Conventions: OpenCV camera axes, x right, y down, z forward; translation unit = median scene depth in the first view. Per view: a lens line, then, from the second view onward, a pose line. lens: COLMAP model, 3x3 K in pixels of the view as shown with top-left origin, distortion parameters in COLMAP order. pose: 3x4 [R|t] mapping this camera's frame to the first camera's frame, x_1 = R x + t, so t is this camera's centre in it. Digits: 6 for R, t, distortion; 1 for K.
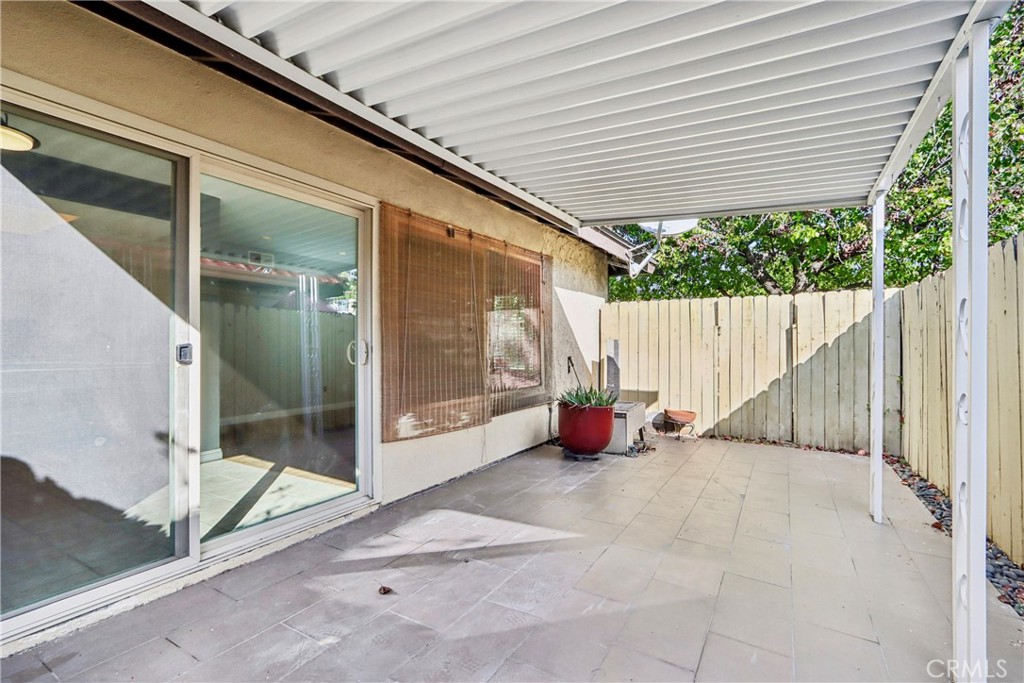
lens RADIAL K [[491.4, 0, 512.0], [0, 491.4, 341.5], [0, 0, 1]] dist [0.002682, 0.000212]
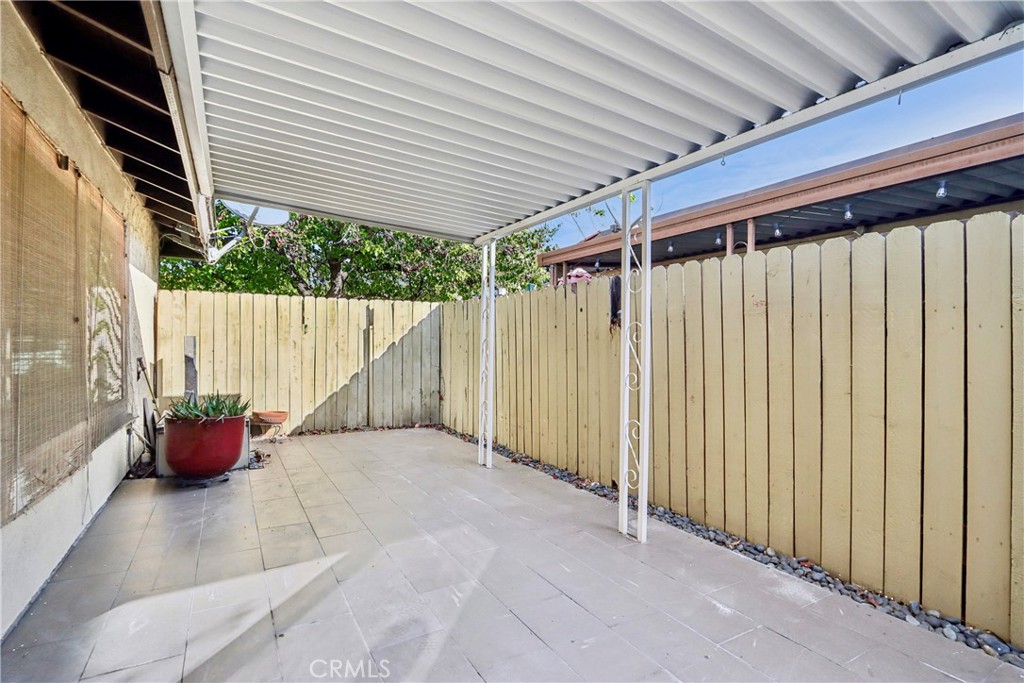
lens RADIAL K [[473.0, 0, 512.0], [0, 473.0, 341.5], [0, 0, 1]] dist [0.000216, -0.000154]
pose [[0.485625, 0.007092, 0.874138, -0.246981], [-0.014657, 0.999893, 0.000031, -0.002454], [-0.874044, -0.012827, 0.485677, 0.156038]]
